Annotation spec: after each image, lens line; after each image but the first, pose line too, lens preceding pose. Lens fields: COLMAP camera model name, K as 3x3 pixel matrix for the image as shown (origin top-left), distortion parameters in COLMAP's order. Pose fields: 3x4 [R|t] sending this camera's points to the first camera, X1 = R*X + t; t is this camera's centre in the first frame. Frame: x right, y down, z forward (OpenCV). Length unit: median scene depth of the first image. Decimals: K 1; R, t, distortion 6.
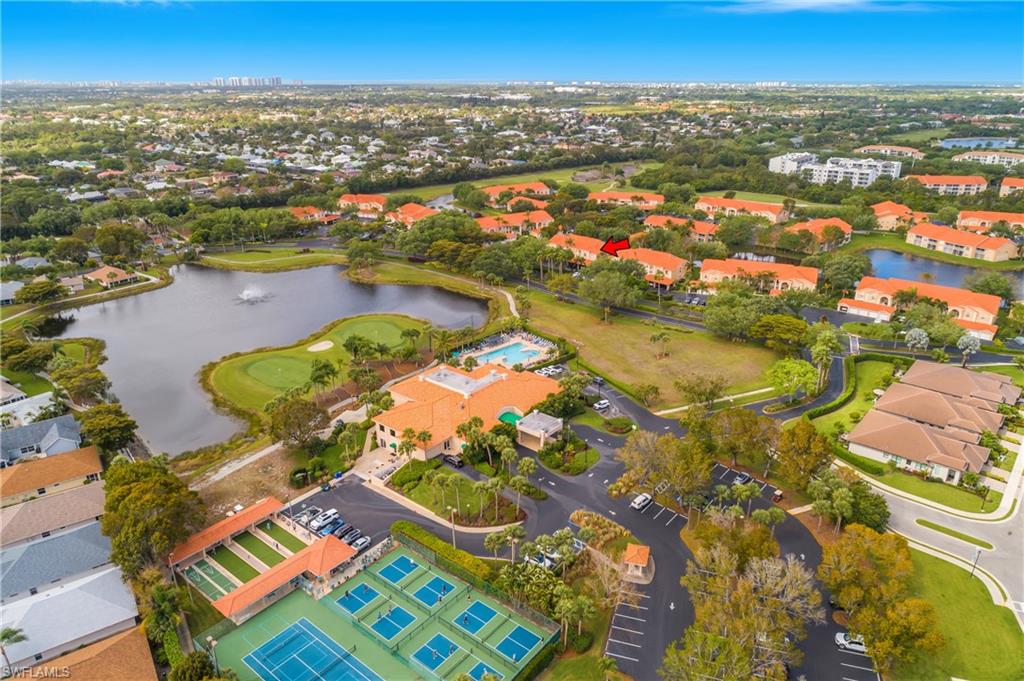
lens RADIAL K [[681.9, 0, 512.0], [0, 681.9, 340.5], [0, 0, 1]] dist [-0.007036, -0.001374]
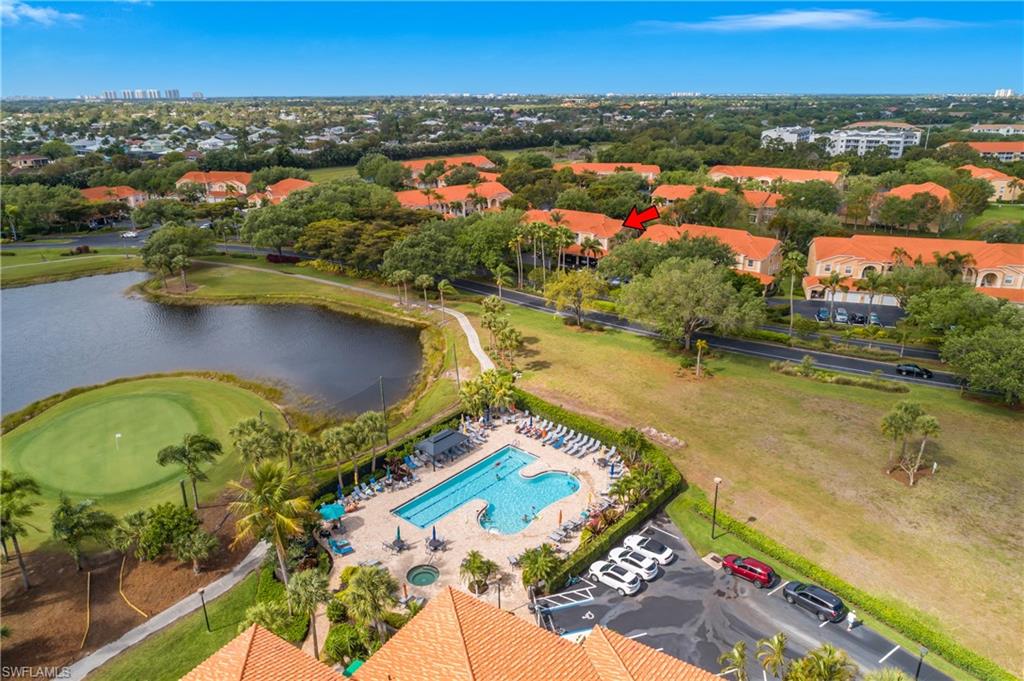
lens RADIAL K [[681.9, 0, 512.0], [0, 681.9, 340.5], [0, 0, 1]] dist [-0.007036, -0.001374]
pose [[0.993065, -0.042676, 0.109552, -0.019779], [0.045150, 0.998776, -0.020205, -0.032909], [-0.108556, 0.025012, 0.993776, 0.435173]]
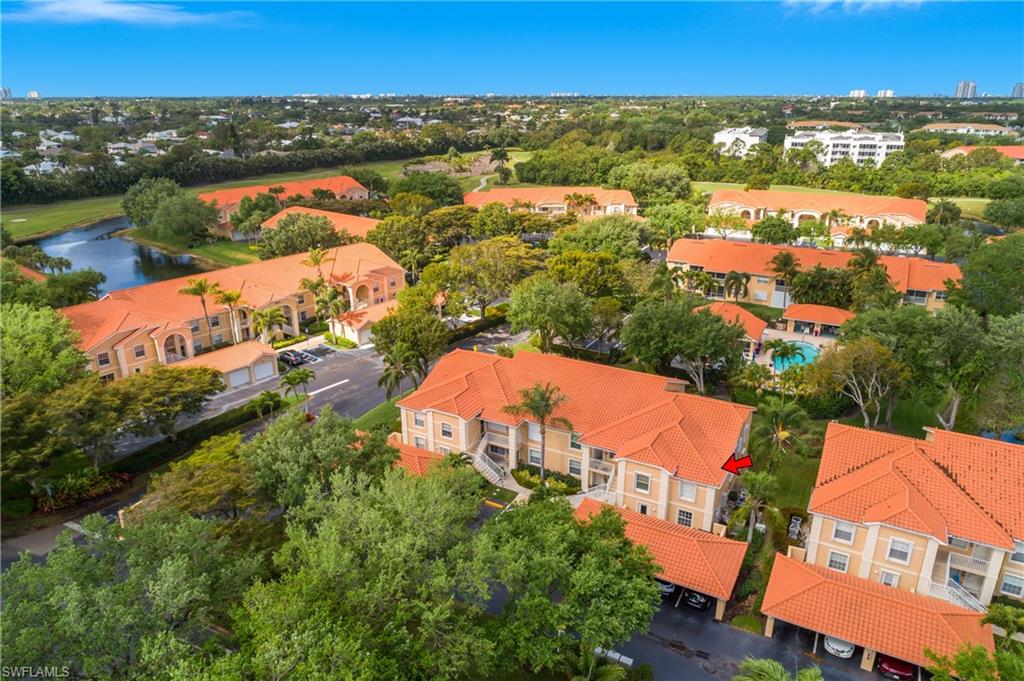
lens RADIAL K [[681.9, 0, 512.0], [0, 681.9, 340.5], [0, 0, 1]] dist [-0.007036, -0.001374]
pose [[0.959705, -0.096179, 0.264038, 0.026973], [0.102373, 0.994698, -0.009766, -0.162435], [-0.261698, 0.036402, 0.964463, 0.810836]]
